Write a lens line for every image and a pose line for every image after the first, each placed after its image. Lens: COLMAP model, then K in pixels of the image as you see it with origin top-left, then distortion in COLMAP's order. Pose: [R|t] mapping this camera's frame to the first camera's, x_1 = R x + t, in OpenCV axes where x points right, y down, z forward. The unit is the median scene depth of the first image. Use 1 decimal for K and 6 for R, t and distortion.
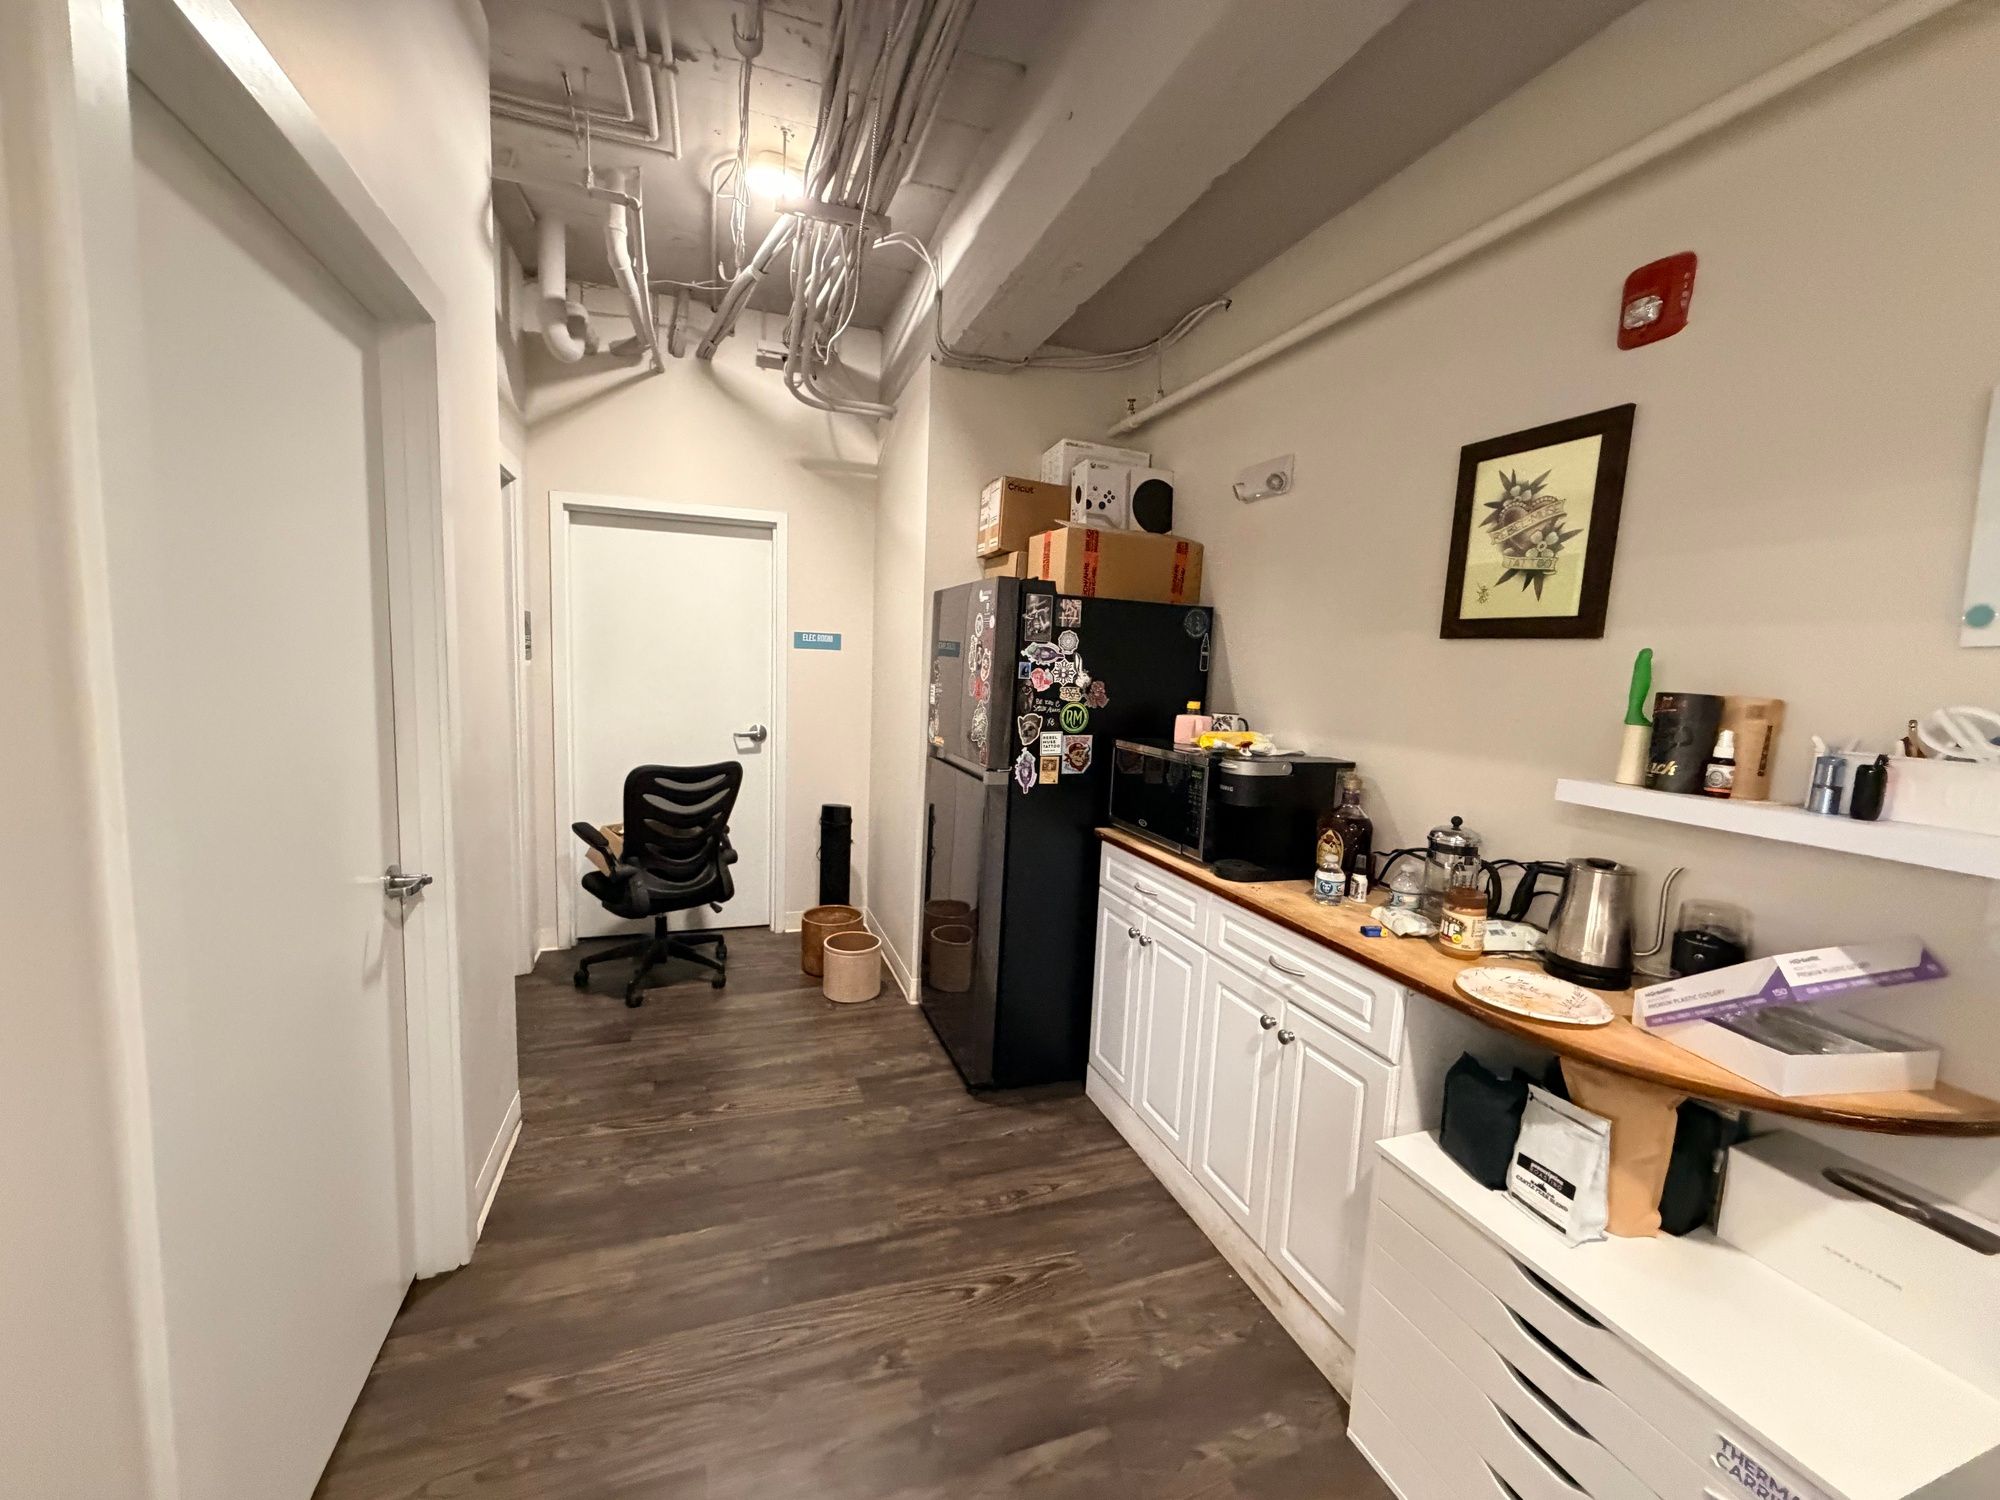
lens RADIAL K [[795.2, 0, 993.2], [0, 795.2, 750.9], [0, 0, 1]] dist [-0.001162, 0.000452]
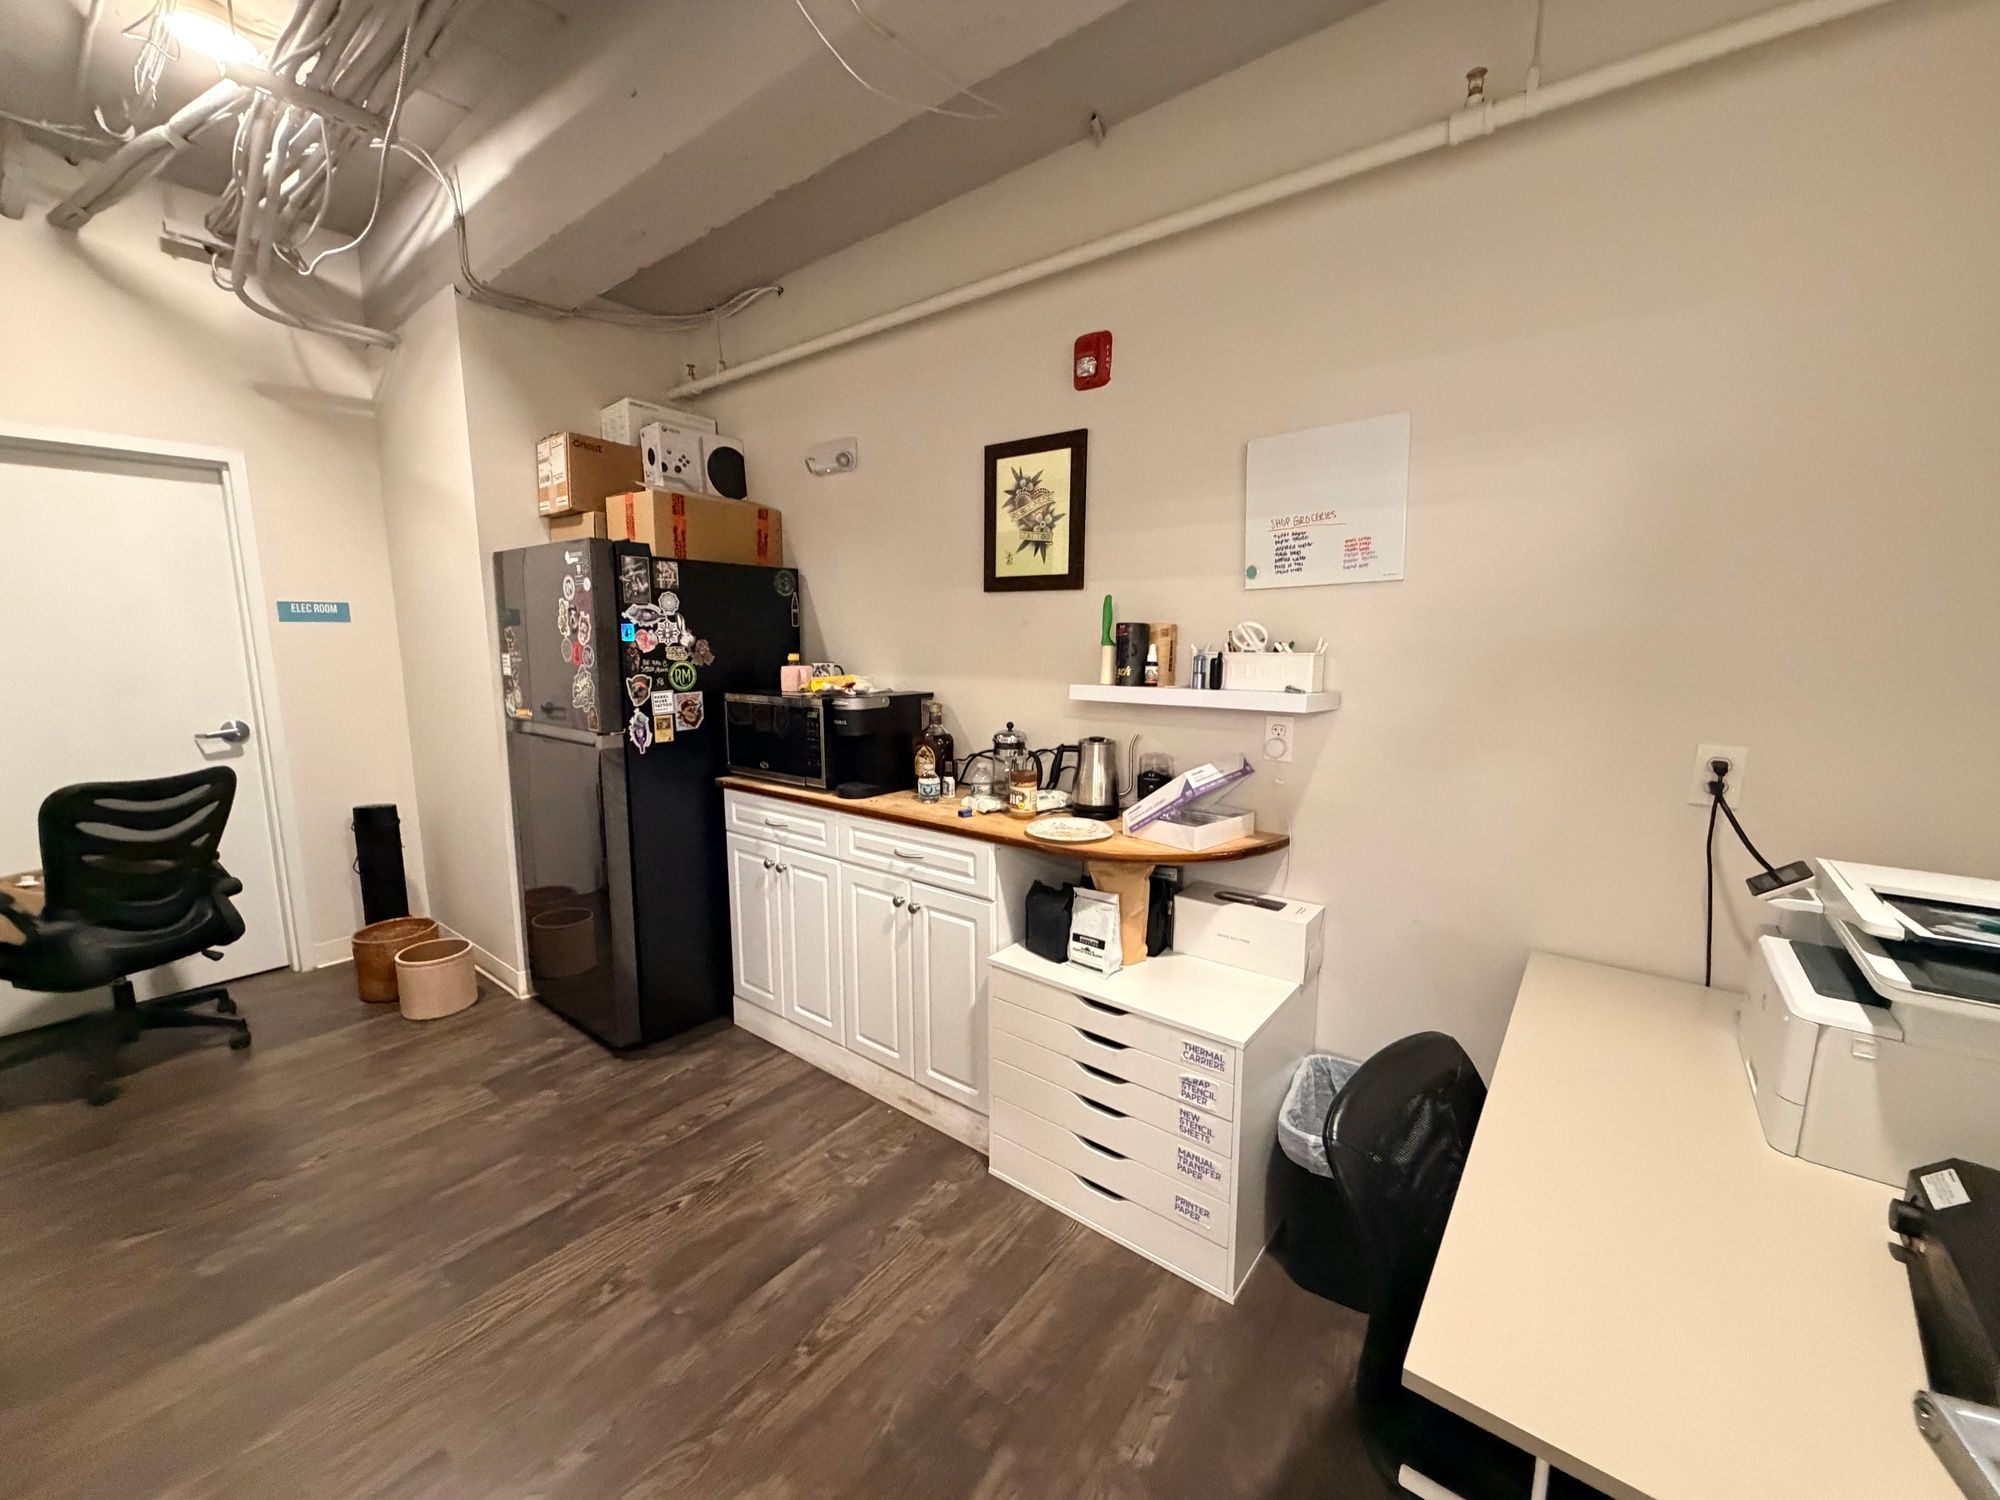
lens RADIAL K [[795.2, 0, 993.2], [0, 795.2, 750.9], [0, 0, 1]] dist [-0.001162, 0.000452]
pose [[0.847362, -0.121135, 0.517014, -0.111761], [0.097351, 0.992569, 0.073003, 0.020719], [-0.522016, -0.011529, 0.852858, -0.111266]]
